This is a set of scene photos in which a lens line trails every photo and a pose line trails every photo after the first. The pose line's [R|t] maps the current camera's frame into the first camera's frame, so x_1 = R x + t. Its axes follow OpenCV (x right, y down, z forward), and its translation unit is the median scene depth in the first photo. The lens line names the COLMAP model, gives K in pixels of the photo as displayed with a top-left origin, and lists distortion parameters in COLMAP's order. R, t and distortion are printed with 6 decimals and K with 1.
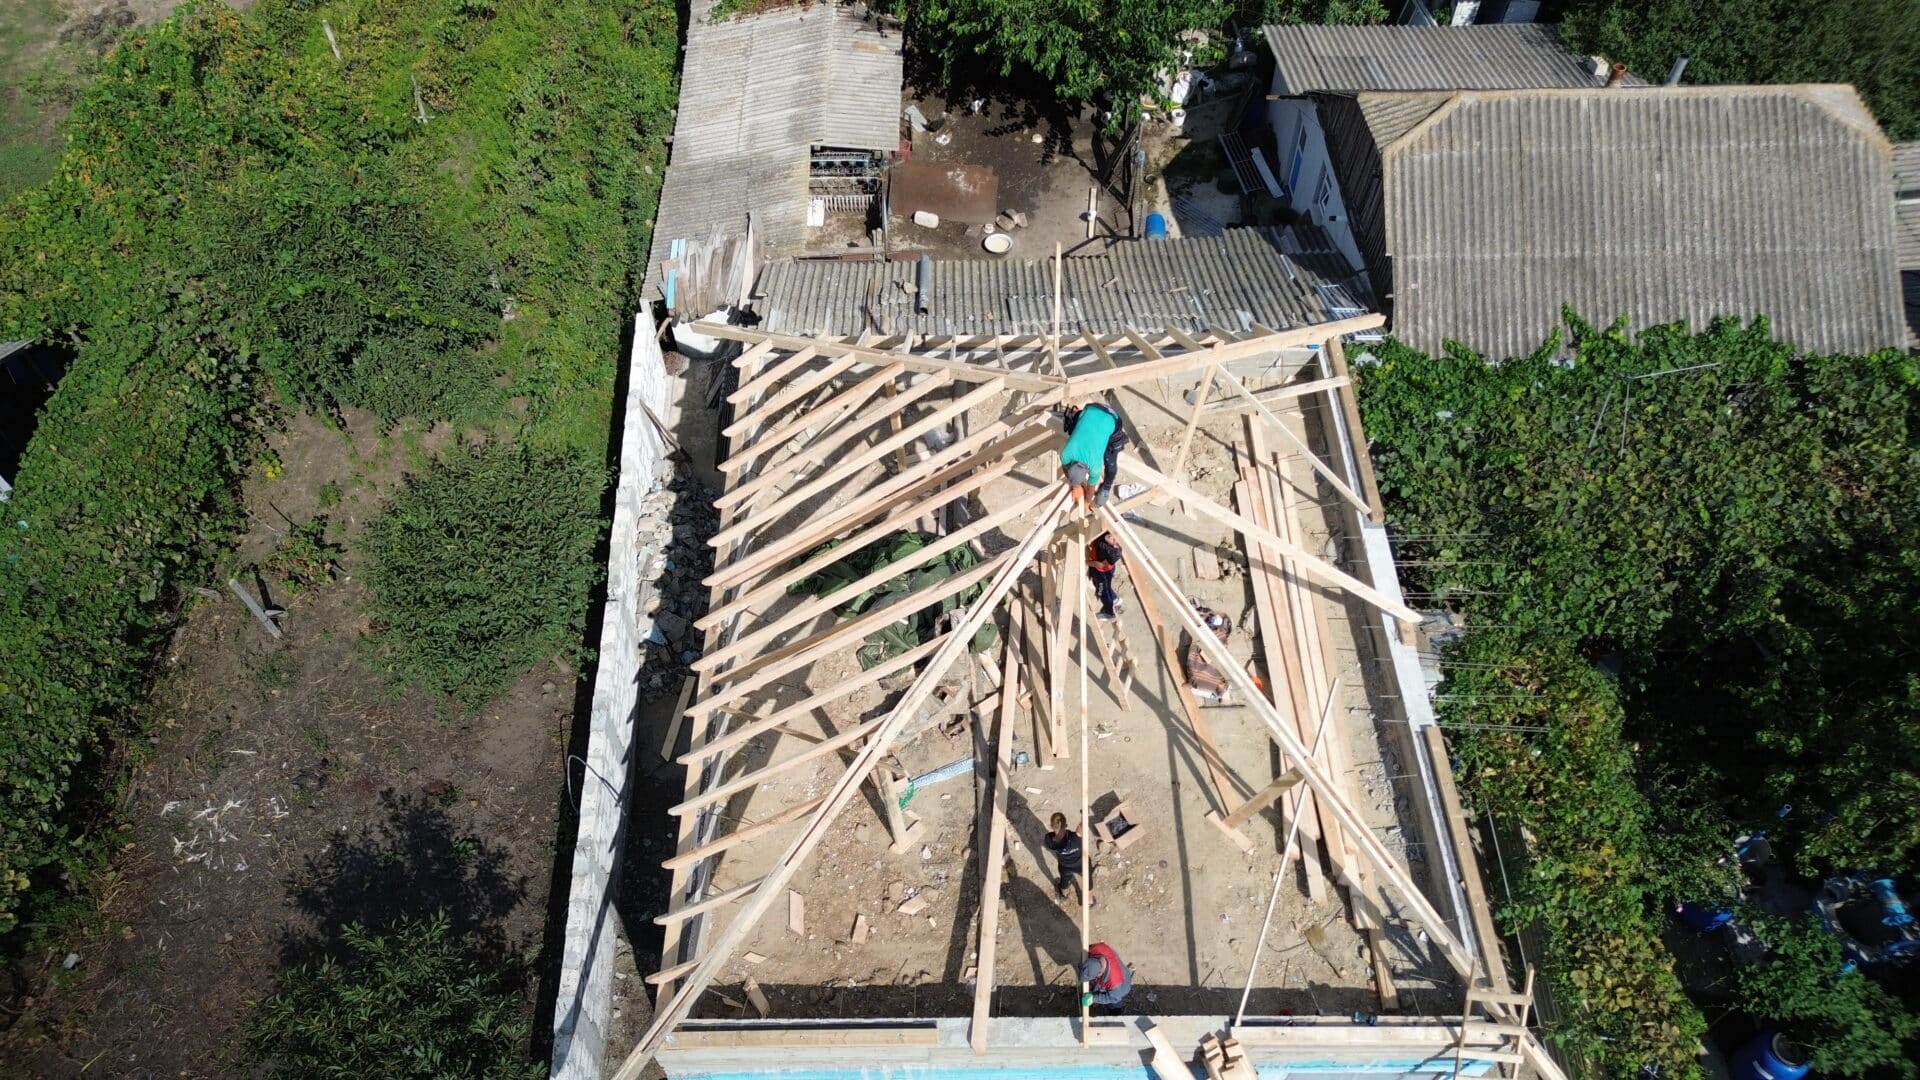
lens RADIAL K [[1347.2, 0, 960.0], [0, 1347.2, 540.0], [0, 0, 1]] dist [0.074232, -0.085770]
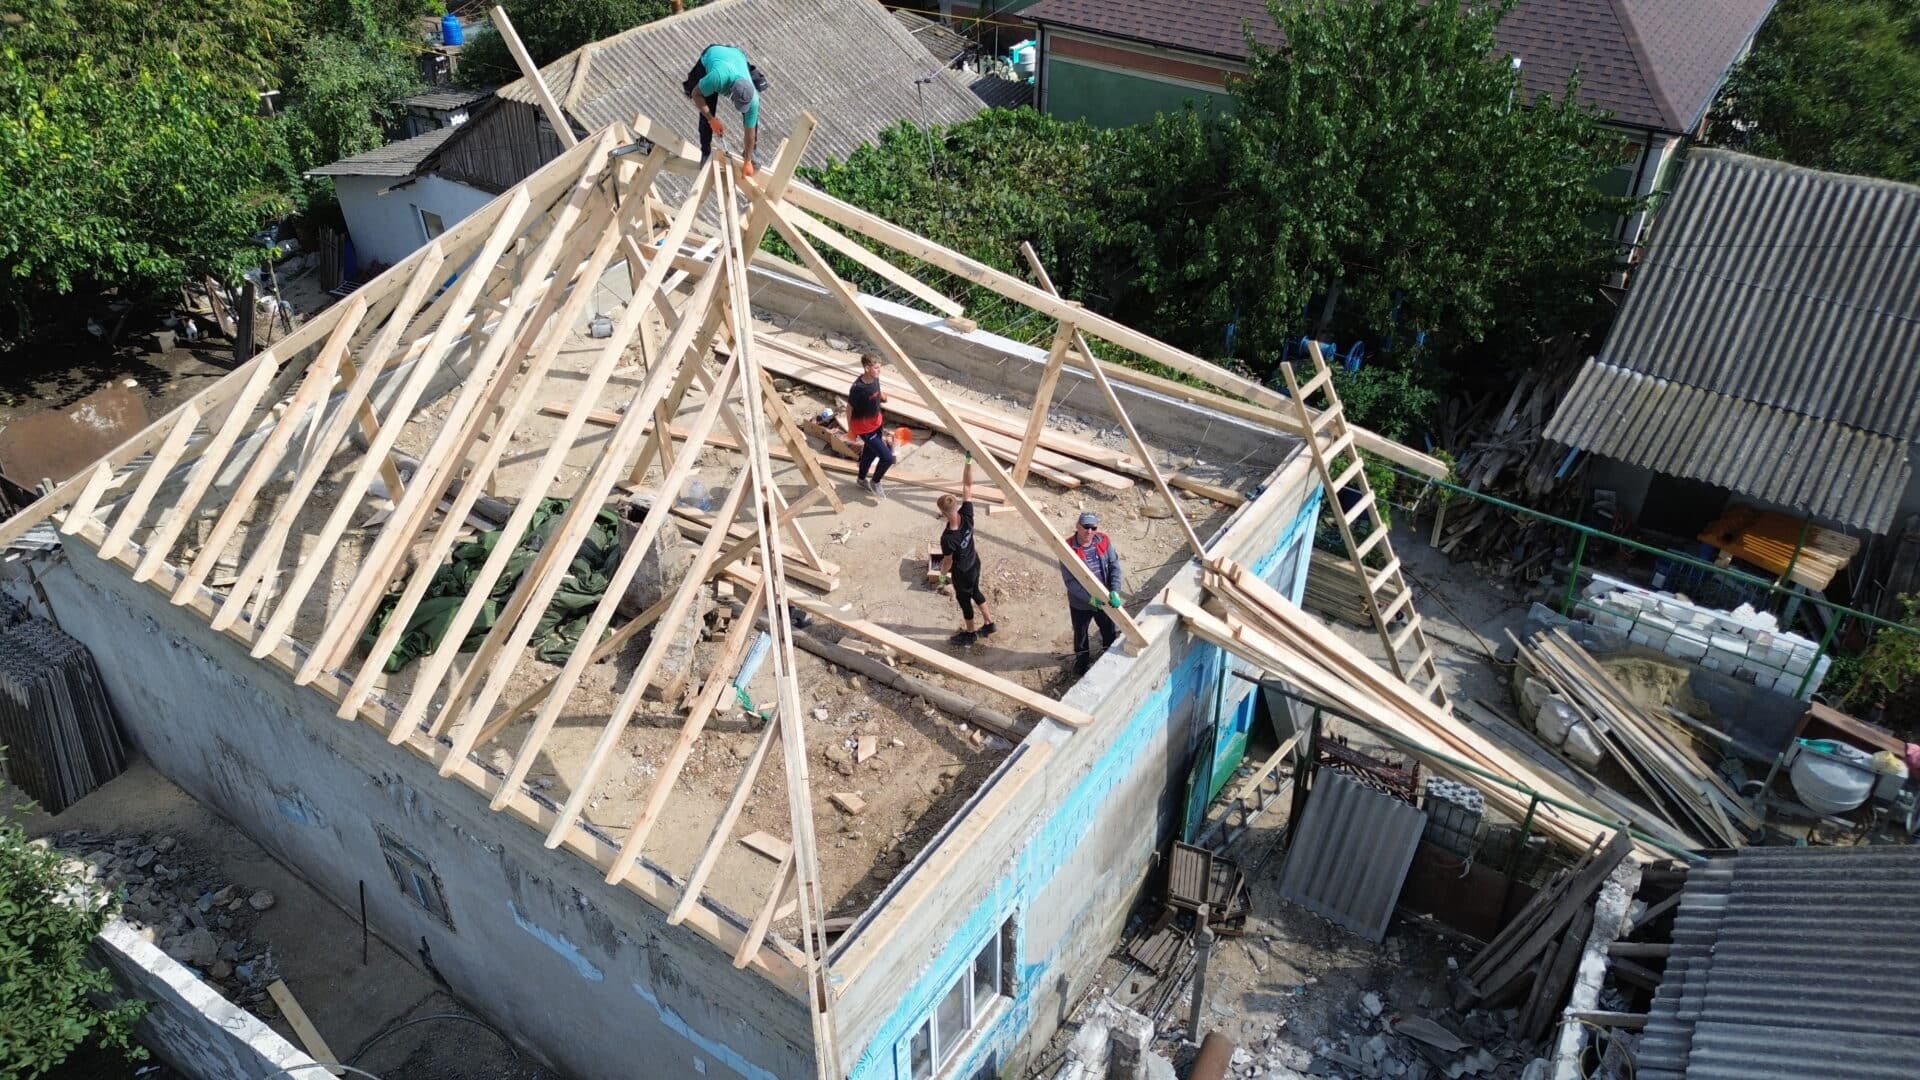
lens RADIAL K [[1347.2, 0, 960.0], [0, 1347.2, 540.0], [0, 0, 1]] dist [0.074232, -0.085770]
pose [[0.575965, -0.479463, 0.662102, -0.377483], [0.656701, 0.753721, -0.025457, 0.192565], [-0.486835, 0.449466, 0.748981, 0.276479]]
